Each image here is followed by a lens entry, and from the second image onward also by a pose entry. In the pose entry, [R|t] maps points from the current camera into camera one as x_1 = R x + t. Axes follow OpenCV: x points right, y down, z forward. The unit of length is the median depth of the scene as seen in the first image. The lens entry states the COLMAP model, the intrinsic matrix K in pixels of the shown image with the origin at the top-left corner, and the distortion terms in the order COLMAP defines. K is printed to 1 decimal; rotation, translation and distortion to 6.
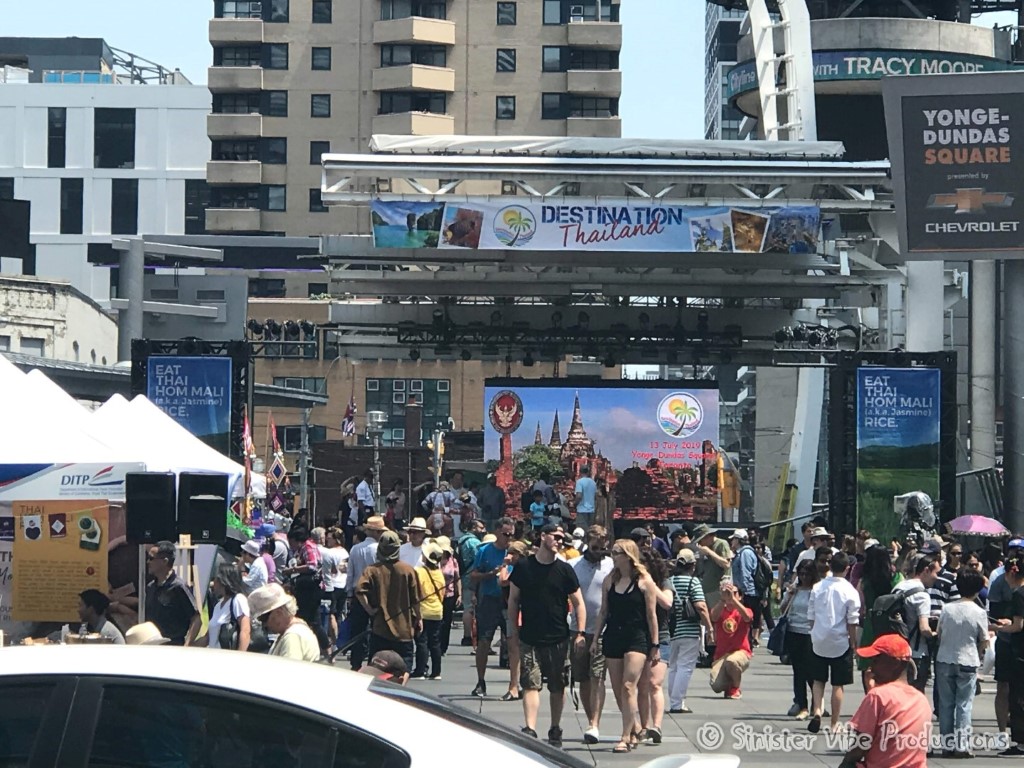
lens RADIAL K [[4118.8, 0, 512.0], [0, 4118.8, 384.0], [0, 0, 1]] dist [-0.321491, -1.957251]
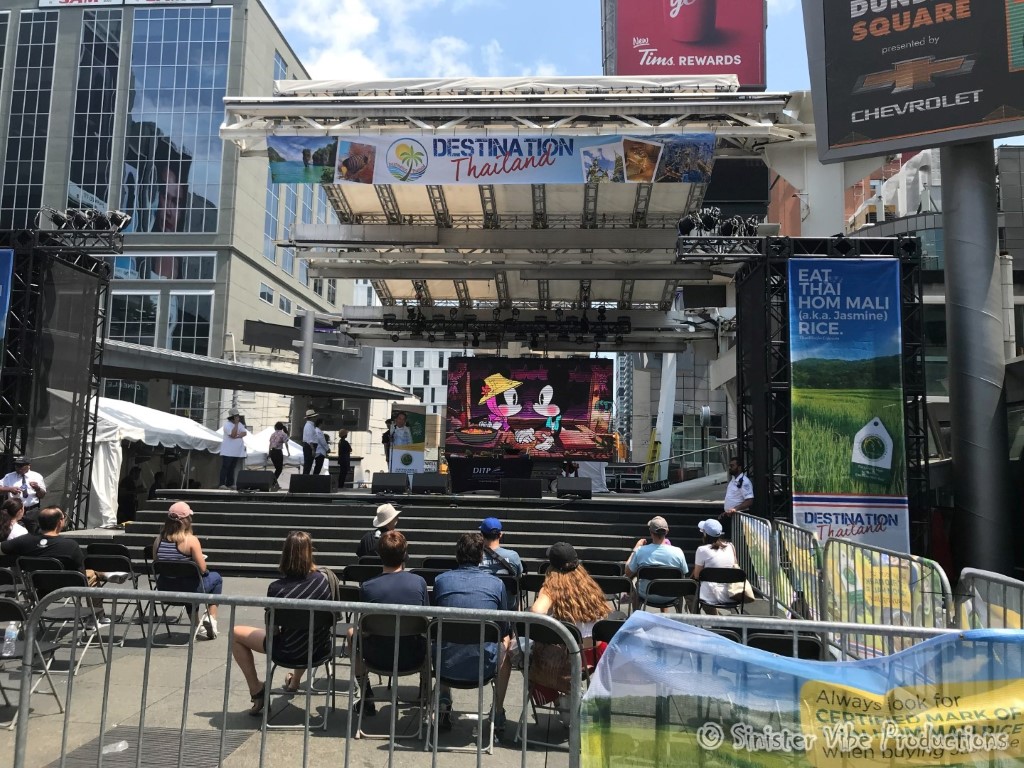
lens RADIAL K [[823.0, 0, 512.6], [0, 823.0, 368.3], [0, 0, 1]] dist [0.053895, -0.085506]
pose [[0.996663, 0.001638, -0.081614, 0.043013], [-0.008399, 0.996550, -0.082571, 0.028821], [0.081198, 0.082981, 0.993238, 0.806089]]
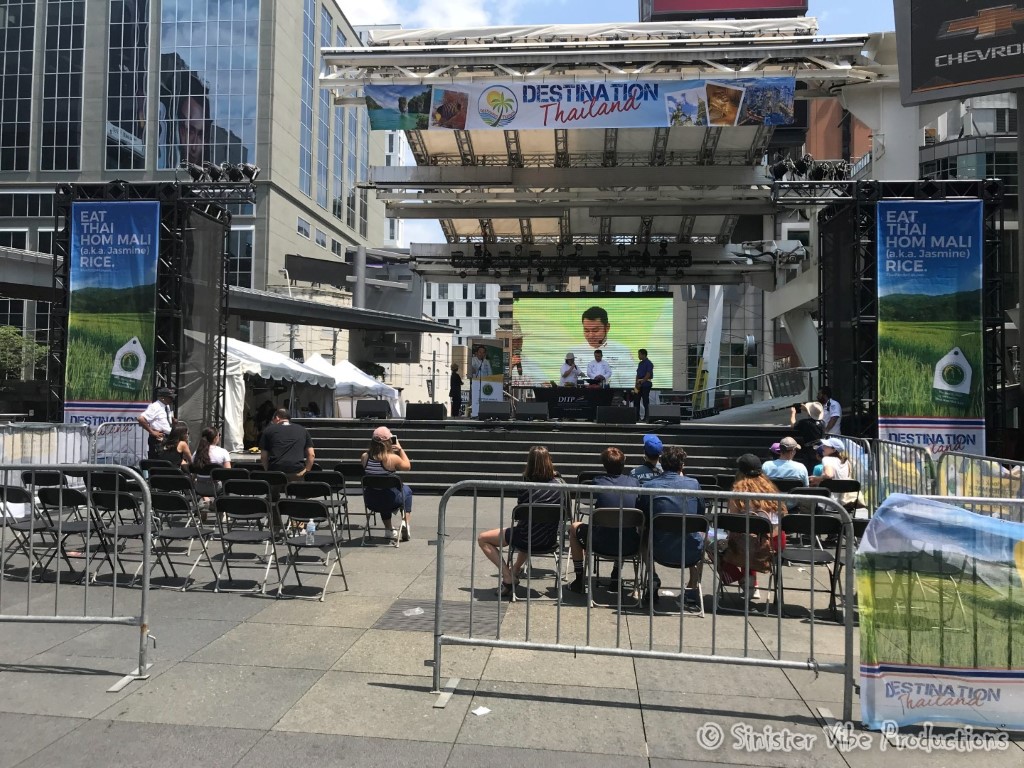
lens RADIAL K [[830.6, 0, 512.9], [0, 830.6, 360.9], [0, 0, 1]] dist [0.015429, 0.012322]
pose [[0.995001, -0.001556, -0.099852, 0.025799], [0.000881, 0.999977, -0.006798, 0.028503], [0.099860, 0.006676, 0.994979, 0.788232]]
